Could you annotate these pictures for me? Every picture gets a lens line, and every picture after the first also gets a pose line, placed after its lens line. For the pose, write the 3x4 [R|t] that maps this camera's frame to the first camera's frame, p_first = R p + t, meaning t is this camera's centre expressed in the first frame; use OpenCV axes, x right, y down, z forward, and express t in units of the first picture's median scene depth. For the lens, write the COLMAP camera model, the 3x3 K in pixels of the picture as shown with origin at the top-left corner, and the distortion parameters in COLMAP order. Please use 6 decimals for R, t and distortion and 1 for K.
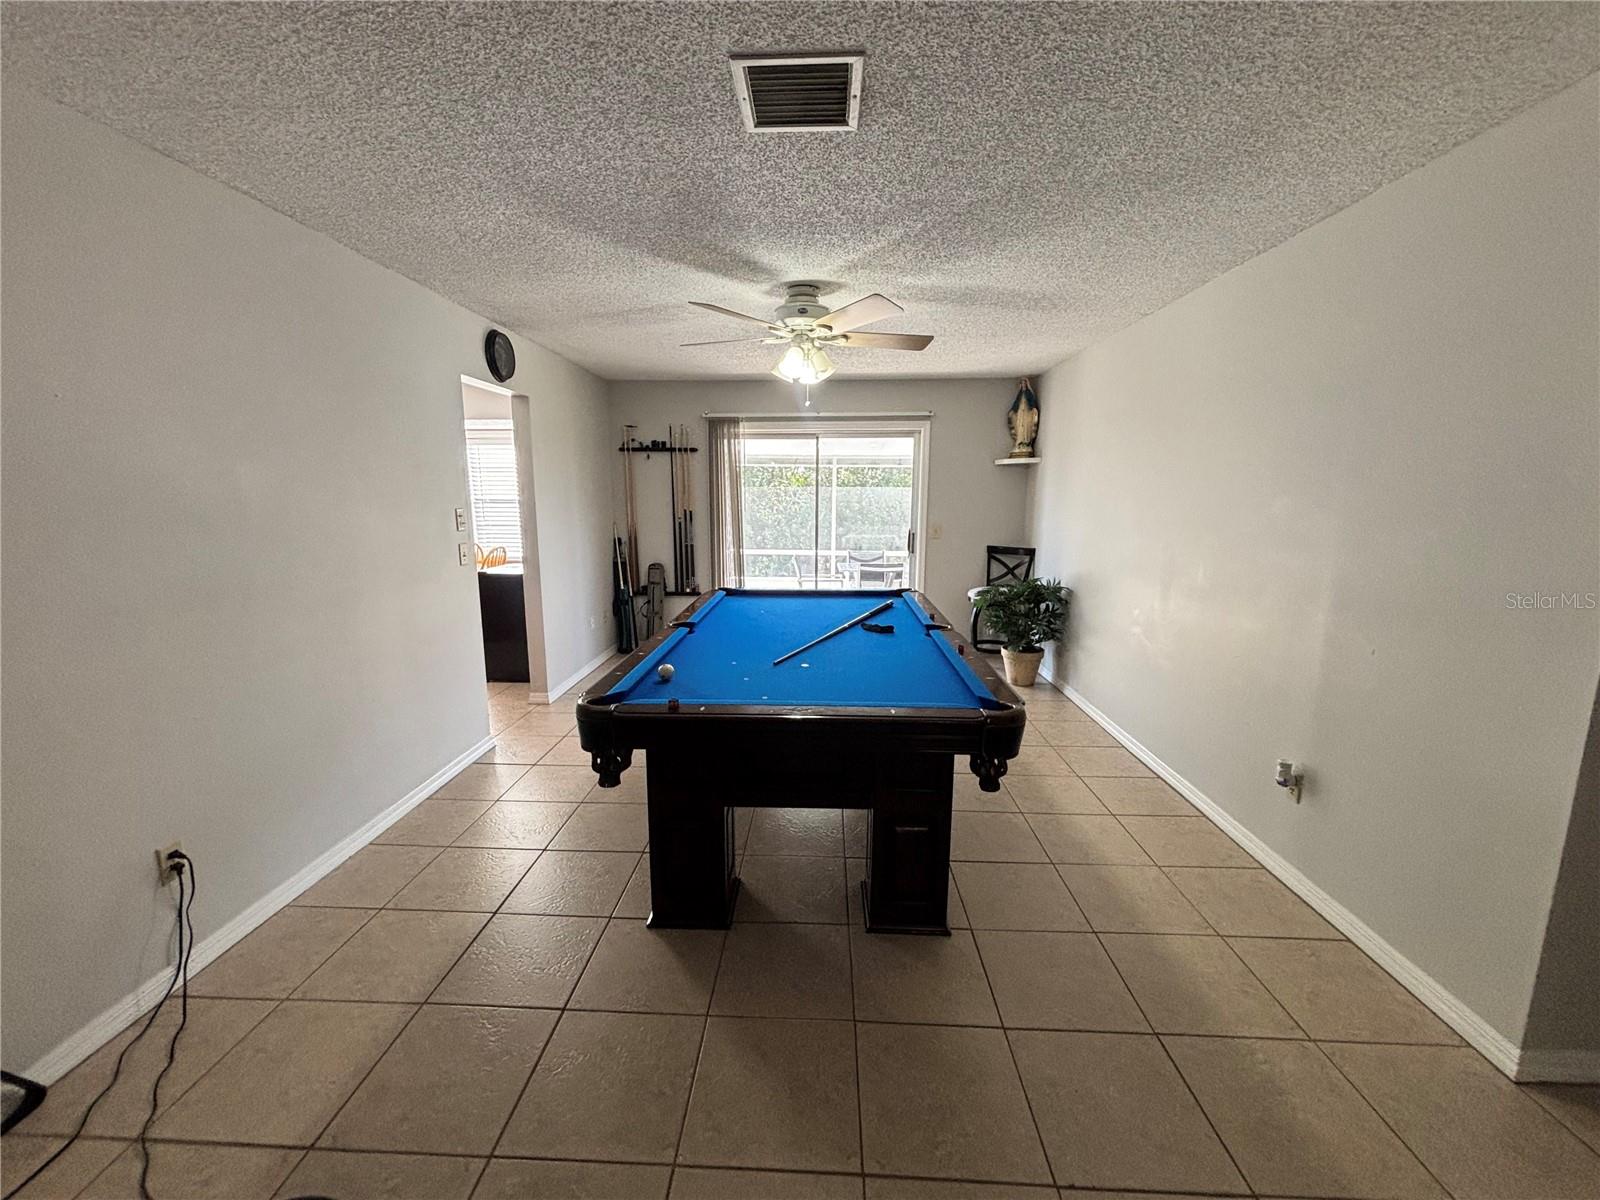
lens RADIAL K [[645.6, 0, 800.0], [0, 645.6, 600.0], [0, 0, 1]] dist [-0.001064, -0.000232]
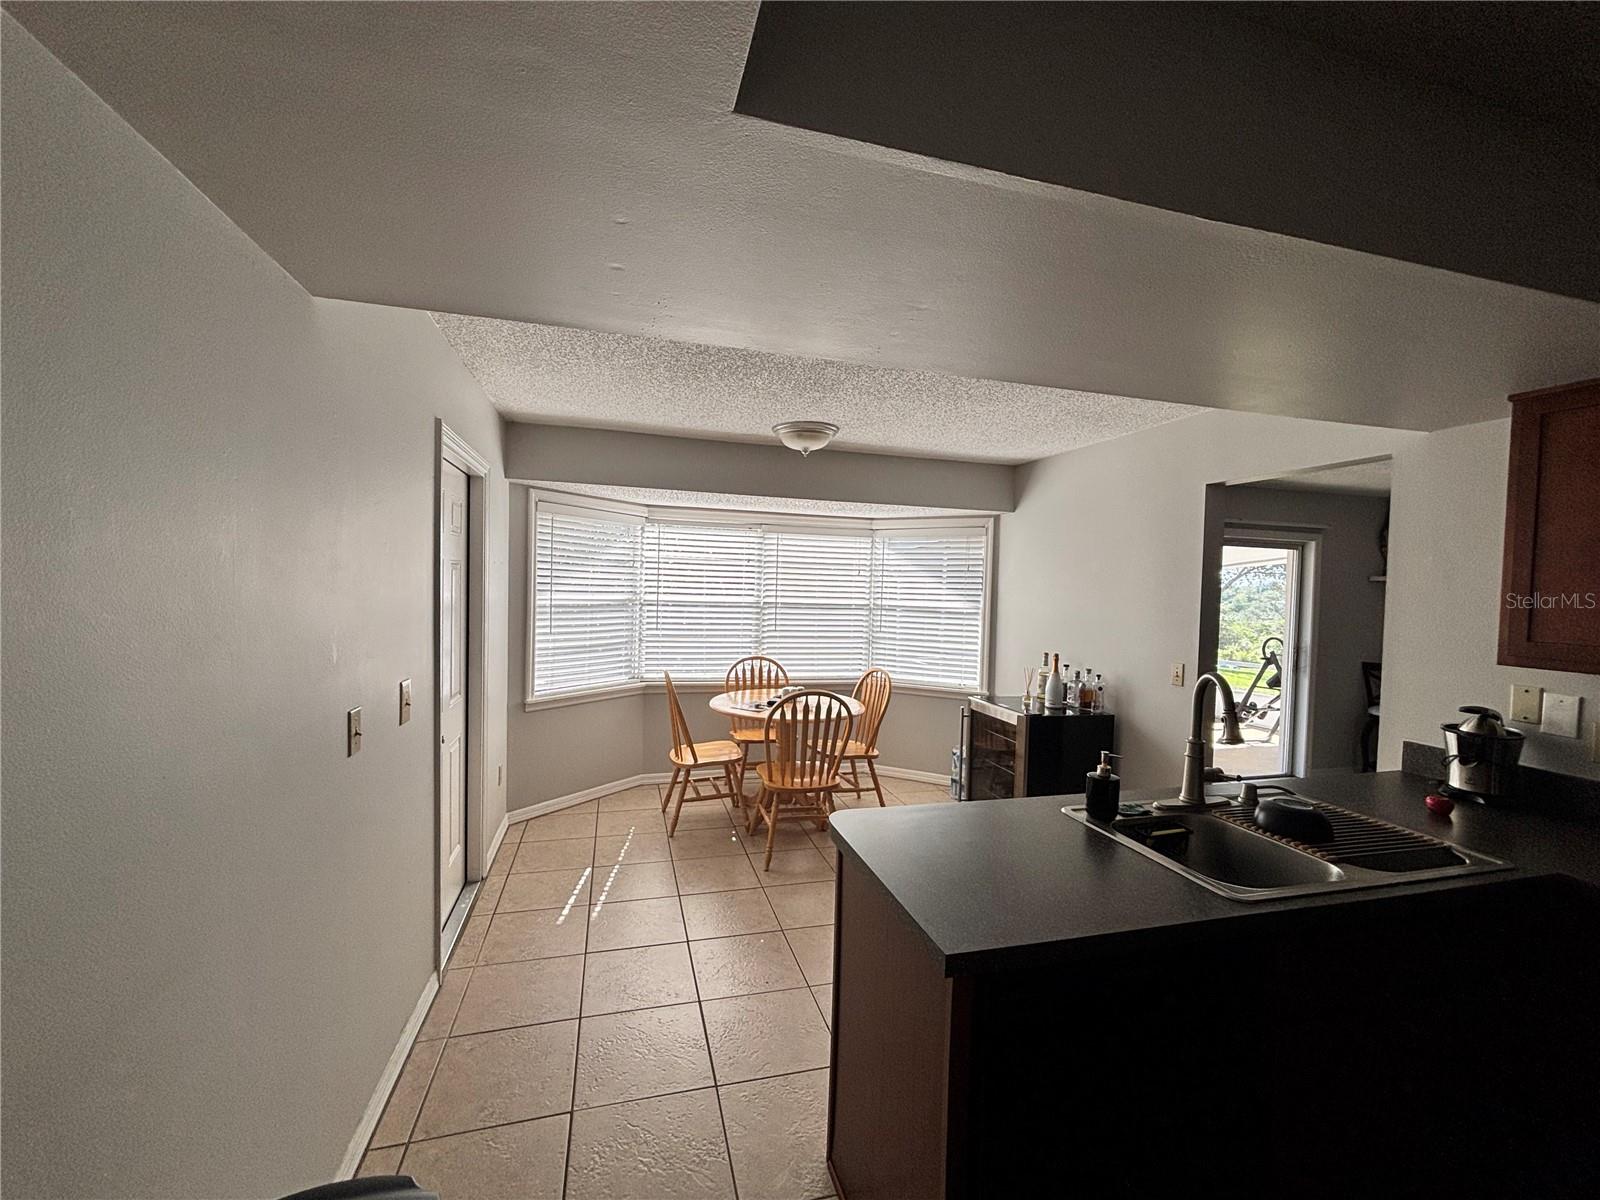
lens RADIAL K [[645.6, 0, 800.0], [0, 645.6, 600.0], [0, 0, 1]] dist [-0.001064, -0.000232]
pose [[0.952593, 0.014500, 0.303901, -0.811139], [0.023238, 0.992478, -0.120196, -0.079581], [-0.303358, 0.121560, 0.945091, 0.324747]]
